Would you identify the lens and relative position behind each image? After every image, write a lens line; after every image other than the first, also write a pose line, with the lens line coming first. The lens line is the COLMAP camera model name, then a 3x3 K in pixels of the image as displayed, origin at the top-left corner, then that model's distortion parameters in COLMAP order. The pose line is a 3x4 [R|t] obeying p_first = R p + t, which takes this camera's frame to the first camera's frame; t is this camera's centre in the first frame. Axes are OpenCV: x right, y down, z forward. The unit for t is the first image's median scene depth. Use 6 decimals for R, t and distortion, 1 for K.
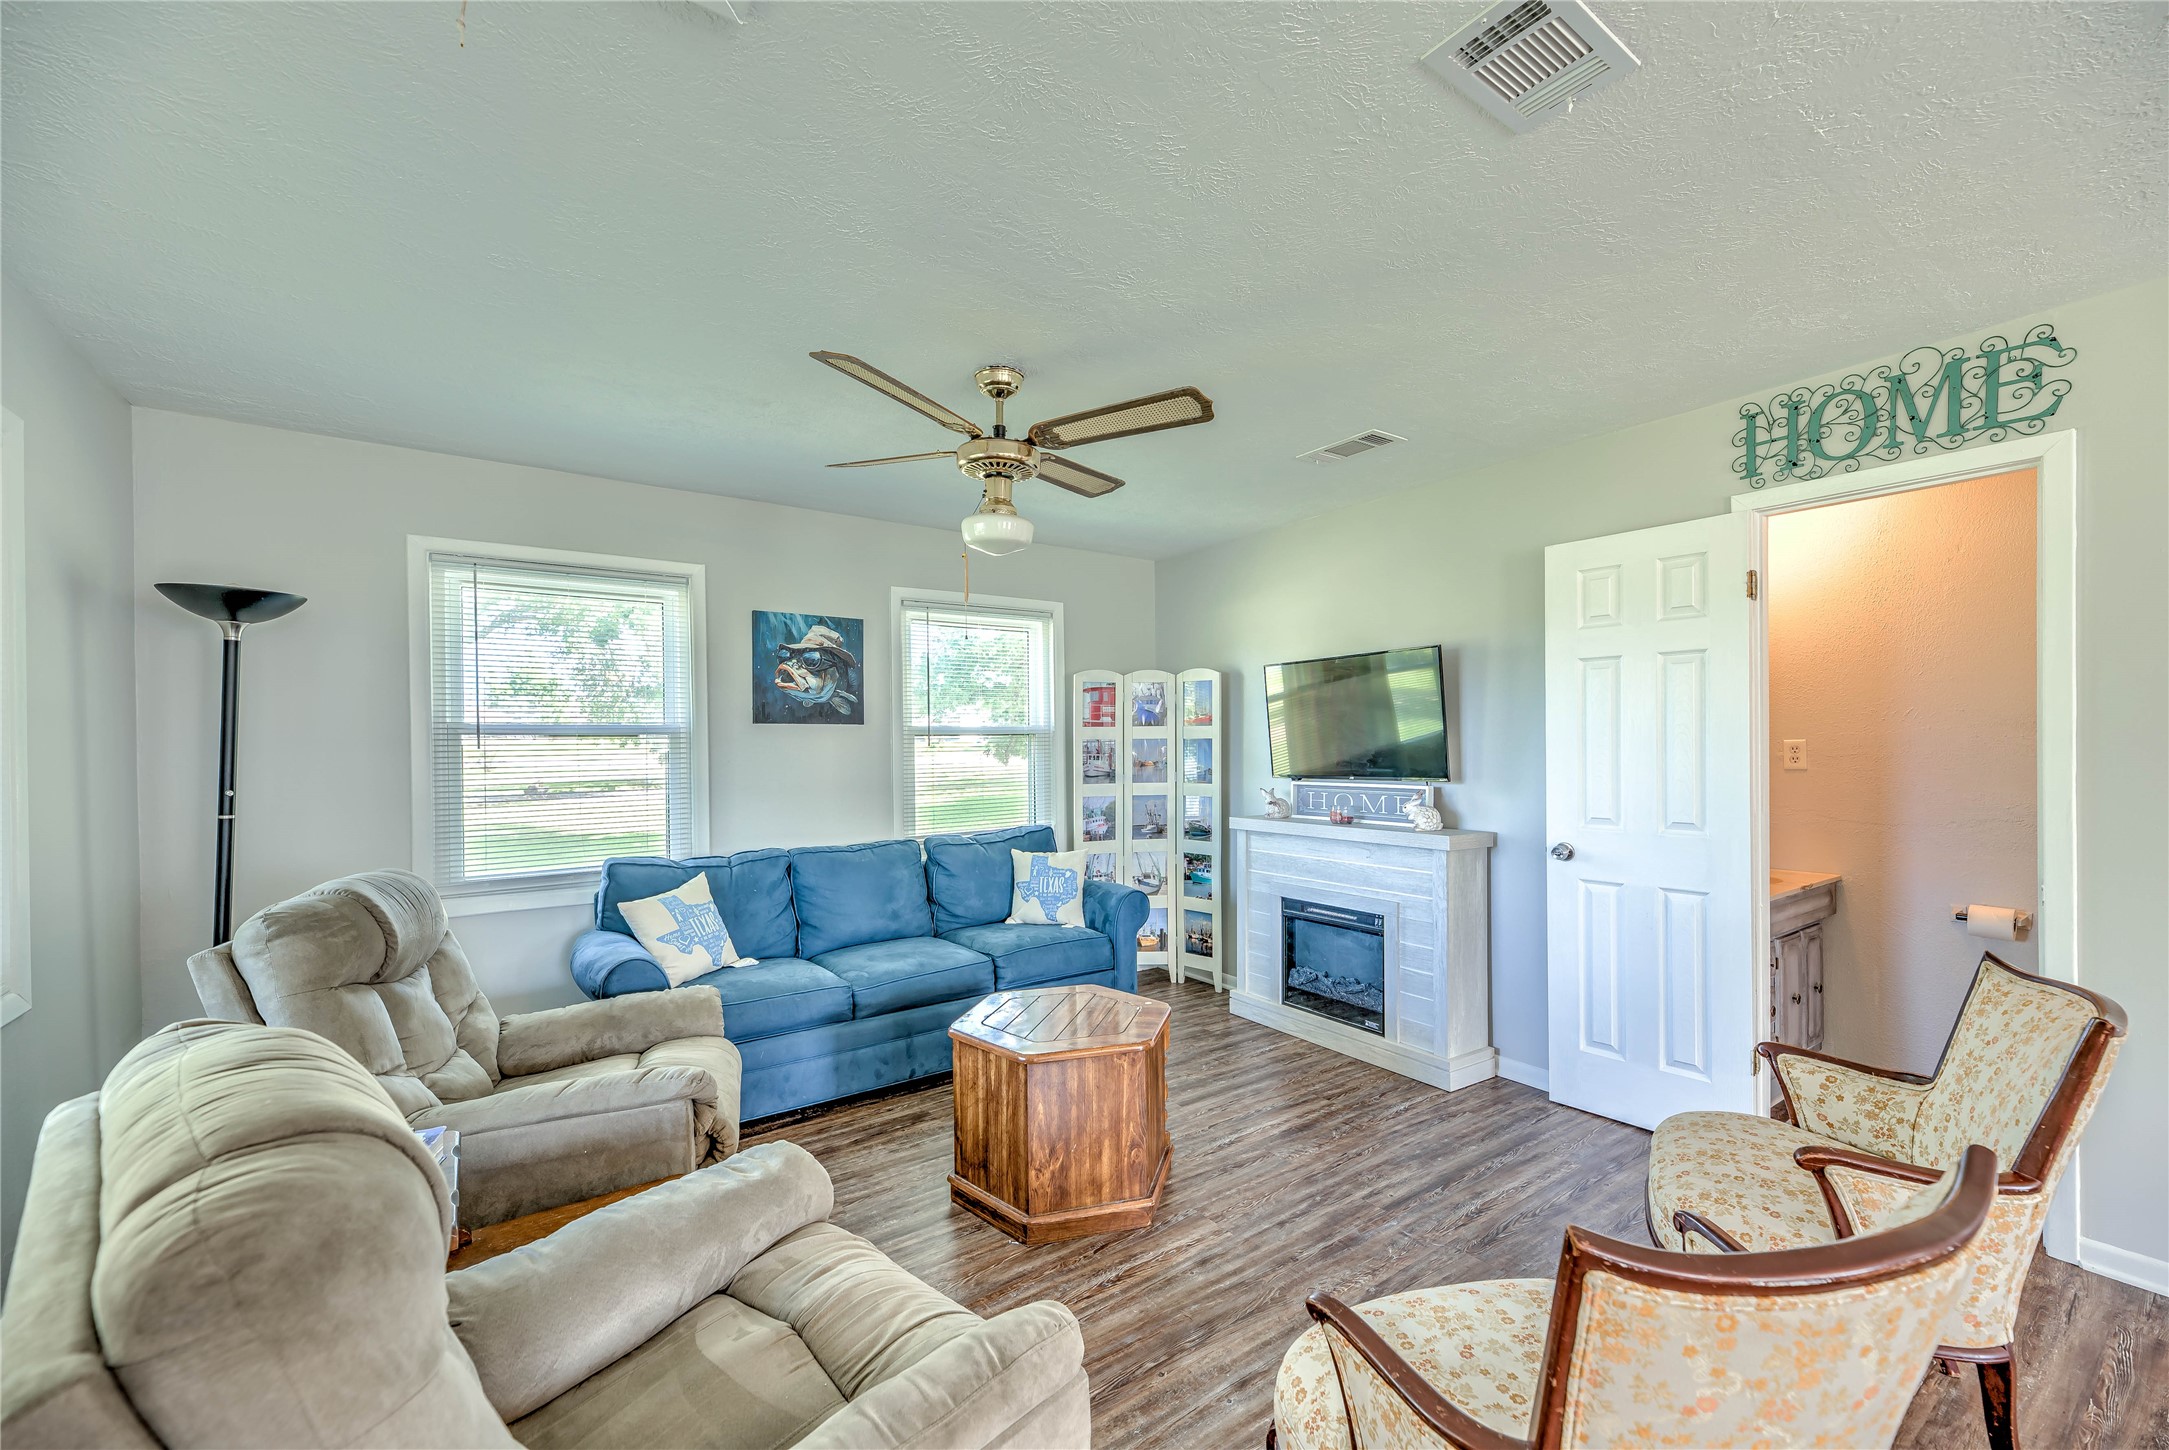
lens RADIAL K [[865.3, 0, 1088.8], [0, 865.3, 748.1], [0, 0, 1]] dist [0.017712, 0.000121]
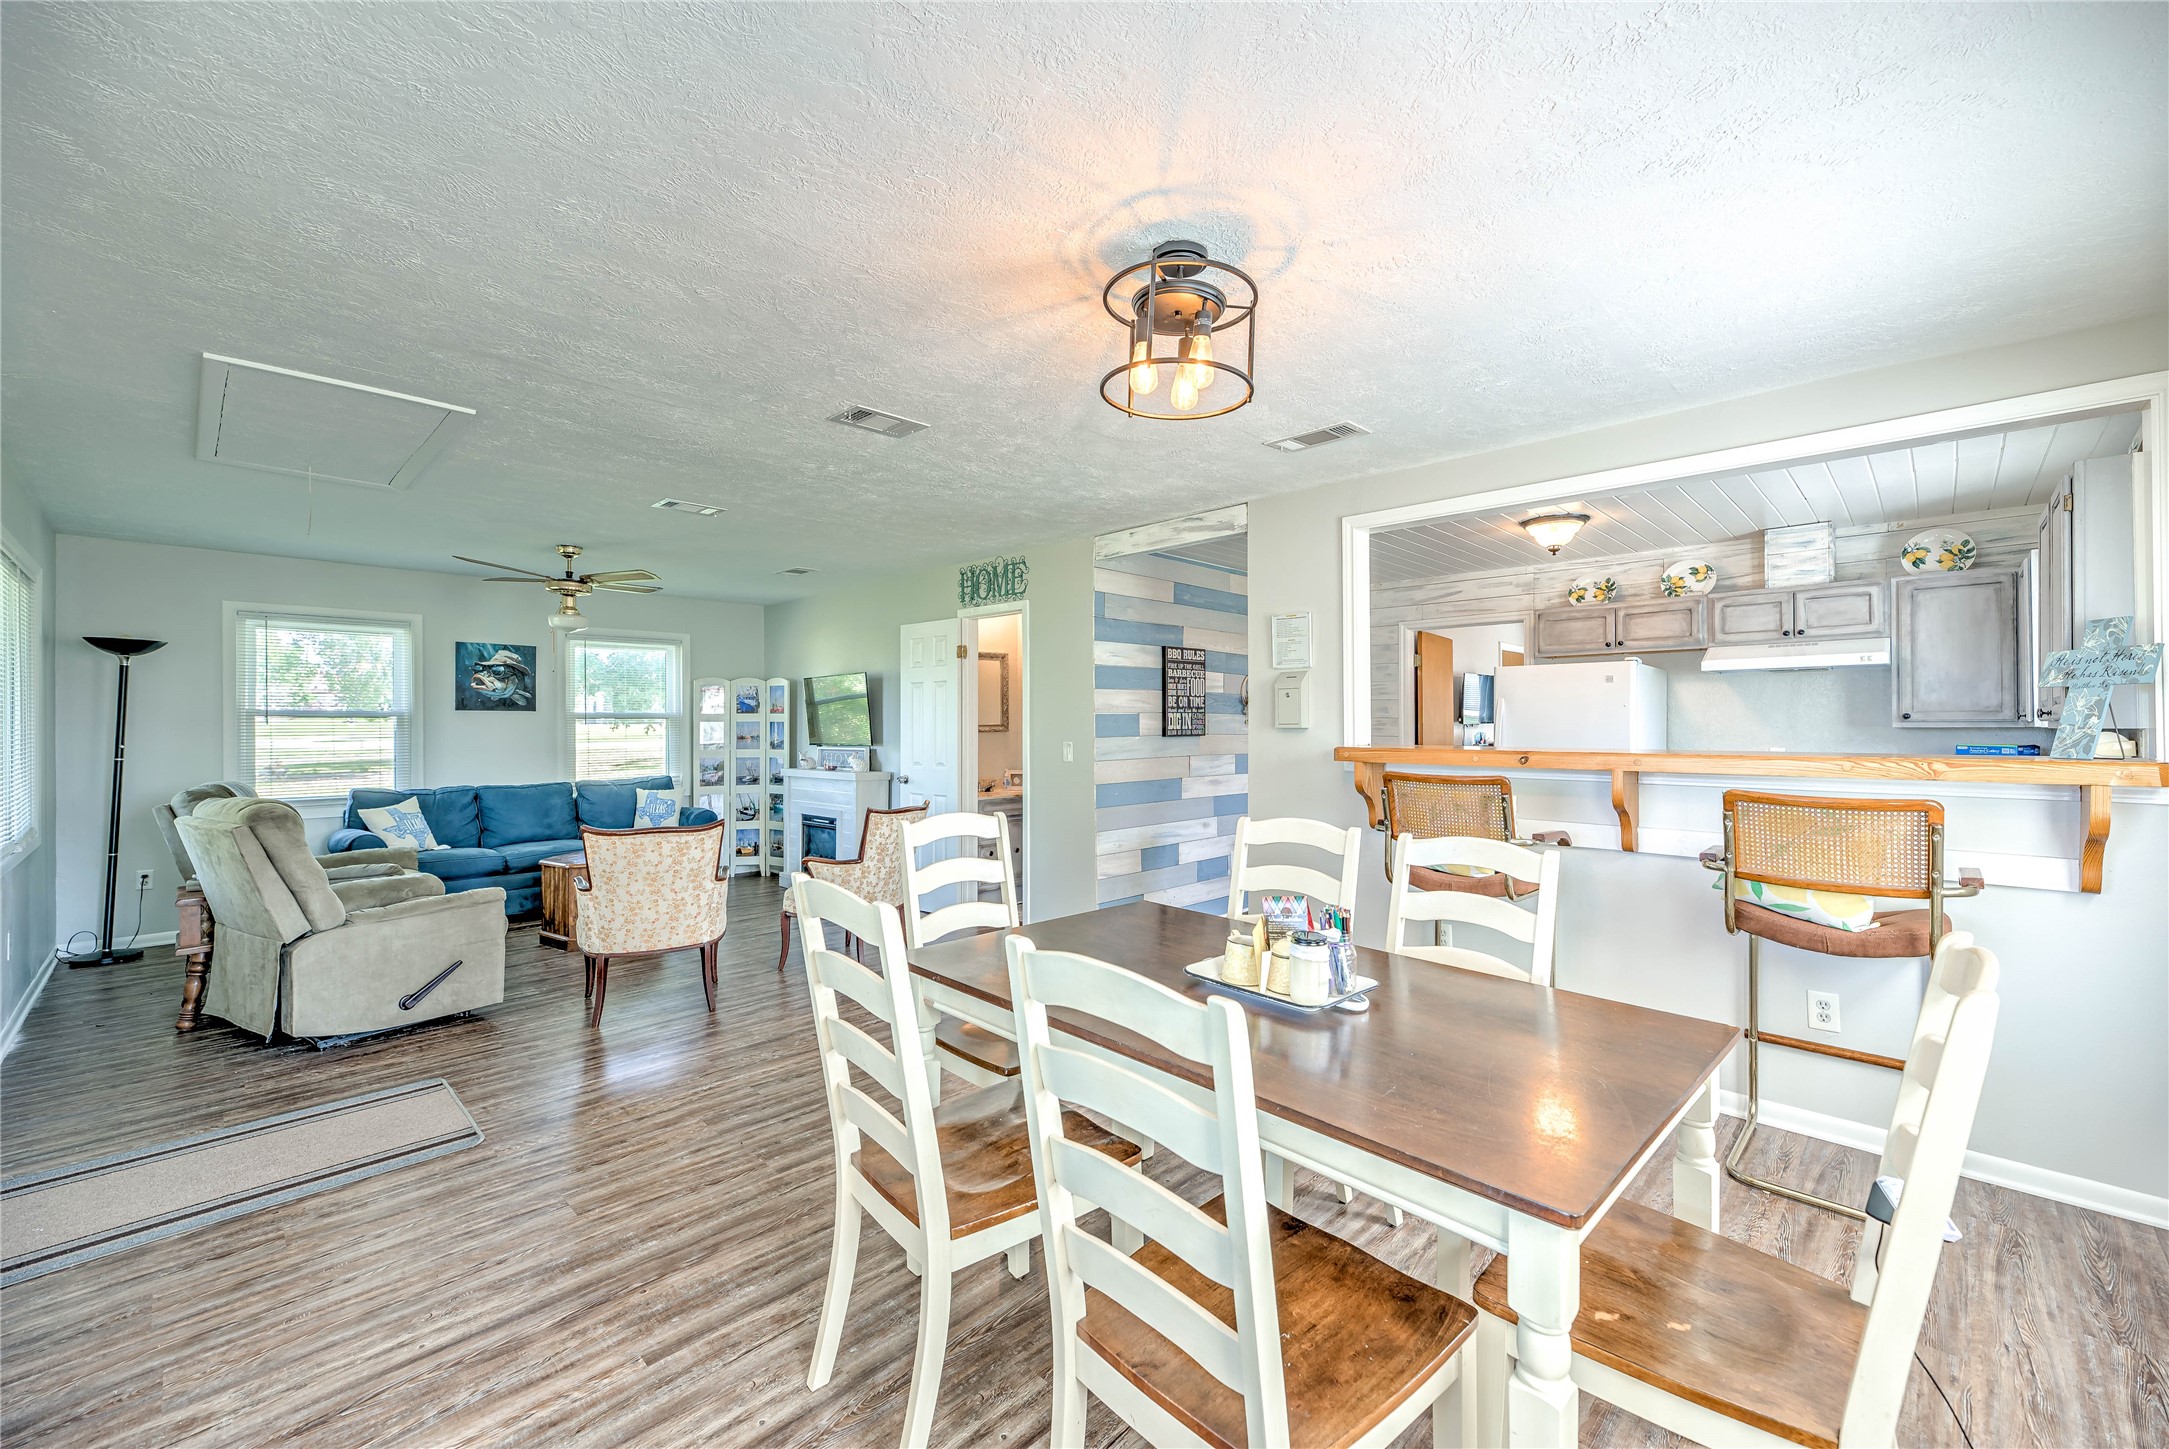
lens RADIAL K [[886.3, 0, 1080.0], [0, 886.3, 722.7], [0, 0, 1]] dist [0.027266, -0.000061]
pose [[0.985951, 0.007105, 0.166883, 0.493407], [-0.005446, 0.999931, -0.010395, 0.006321], [-0.166946, 0.009340, 0.985922, -0.869666]]
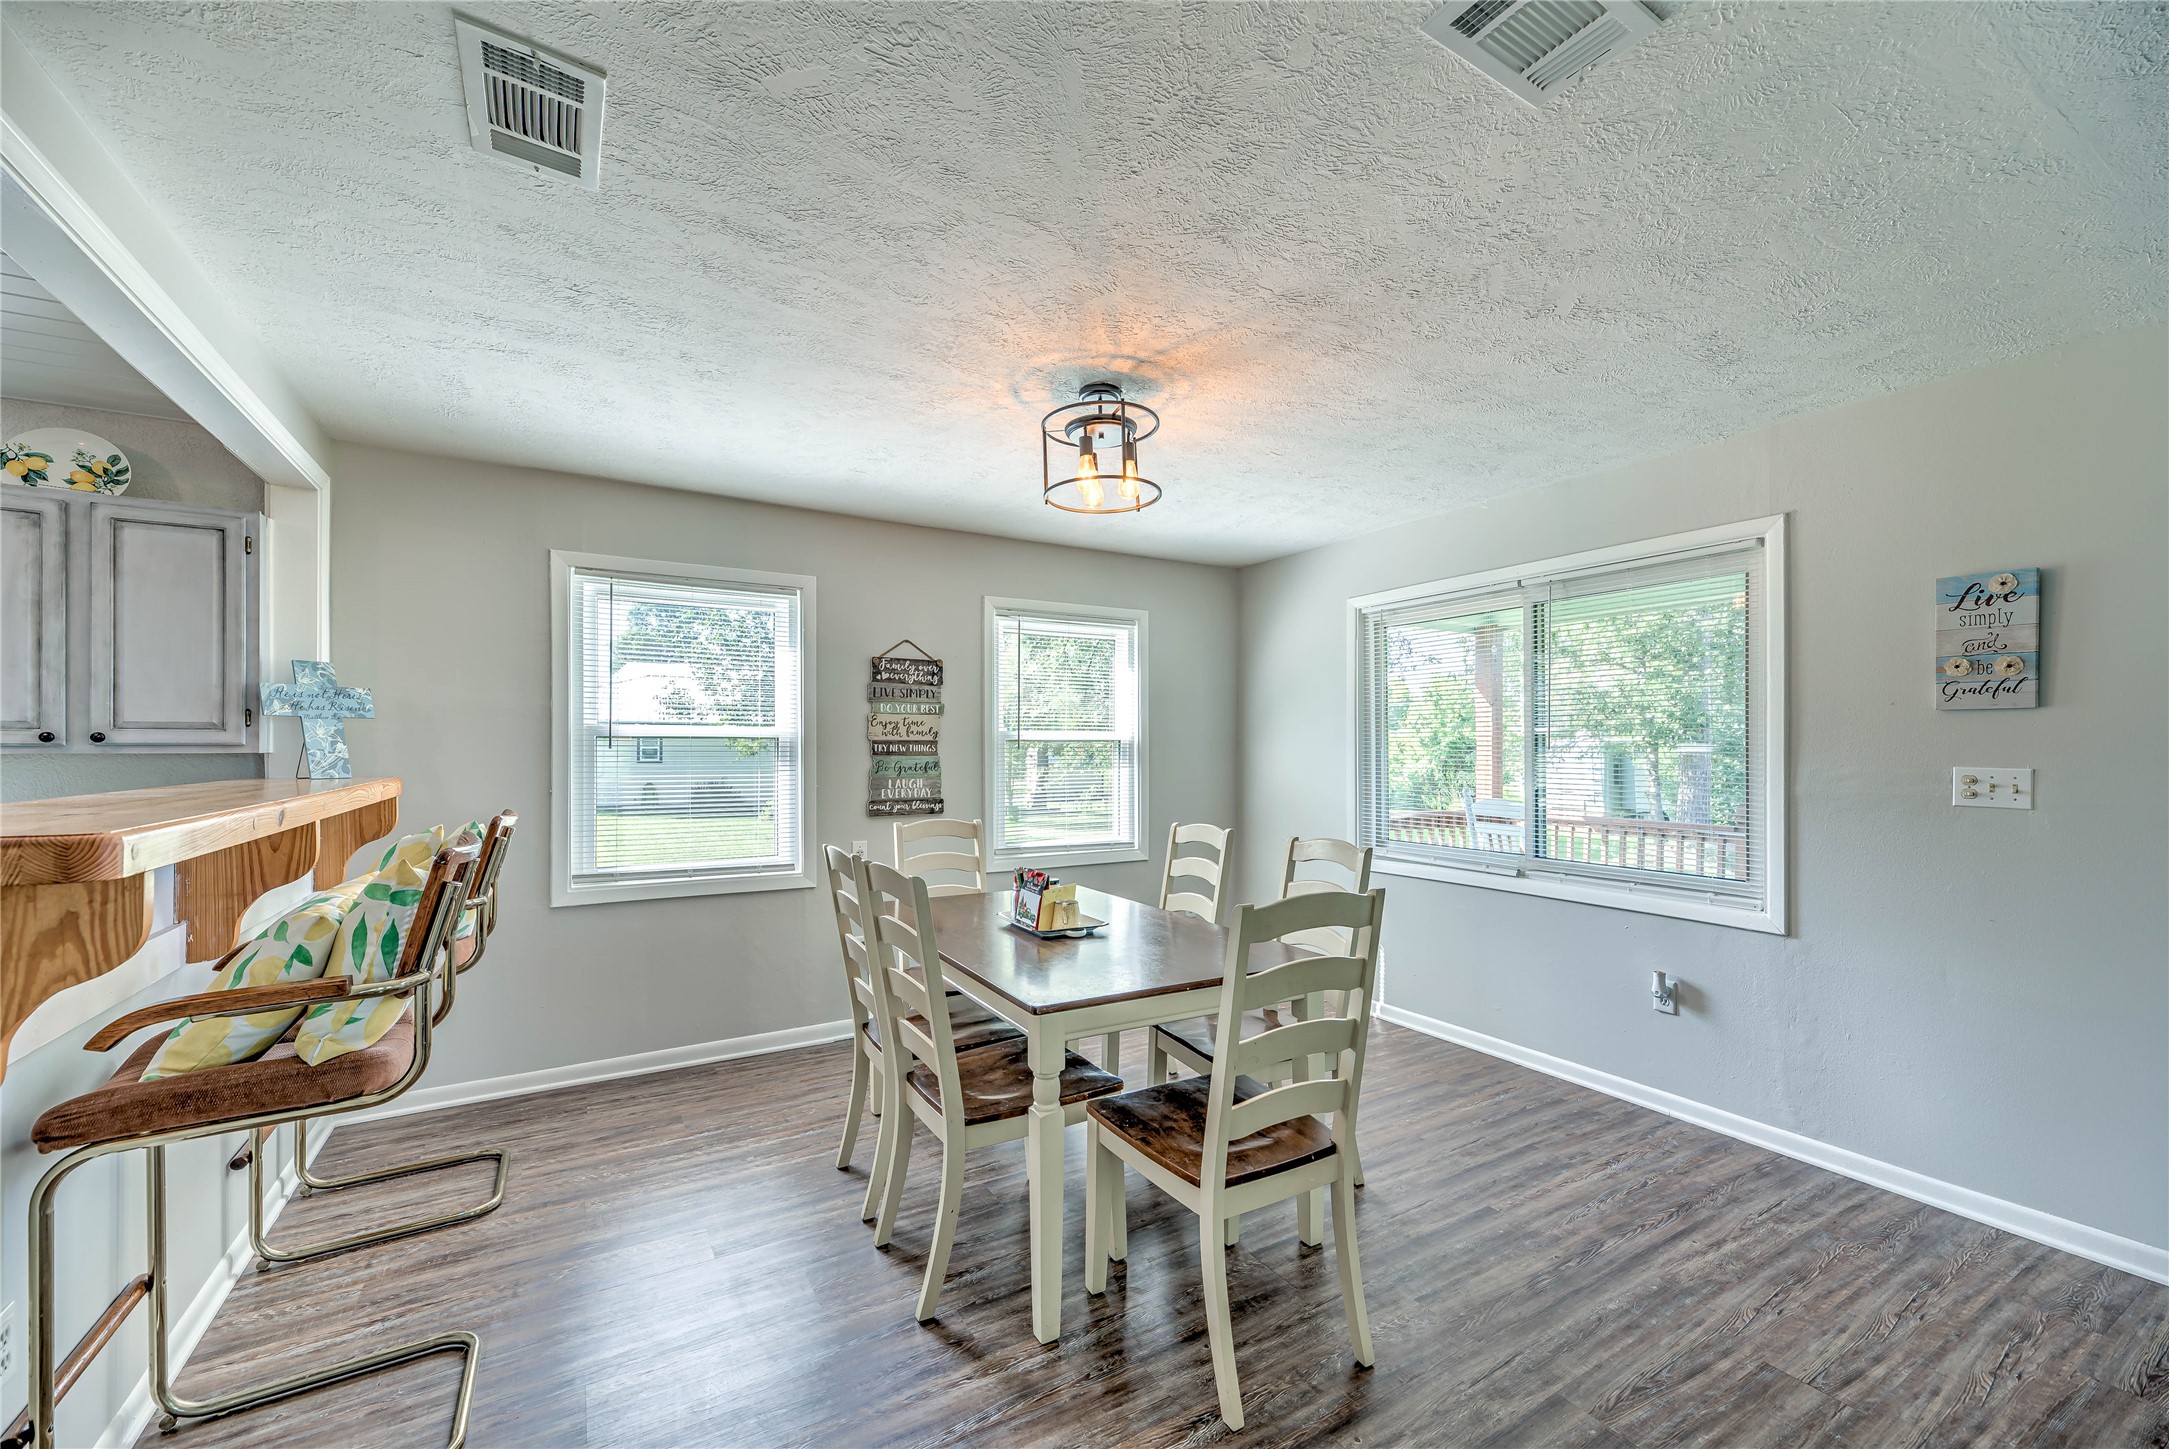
lens RADIAL K [[872.2, 0, 1092.6], [0, 872.2, 746.0], [0, 0, 1]] dist [0.008272, -0.000098]
pose [[-0.996697, 0.004258, 0.081098, 0.592294], [0.004712, 0.999974, 0.005416, -0.006791], [-0.081072, 0.005780, -0.996691, 0.340253]]
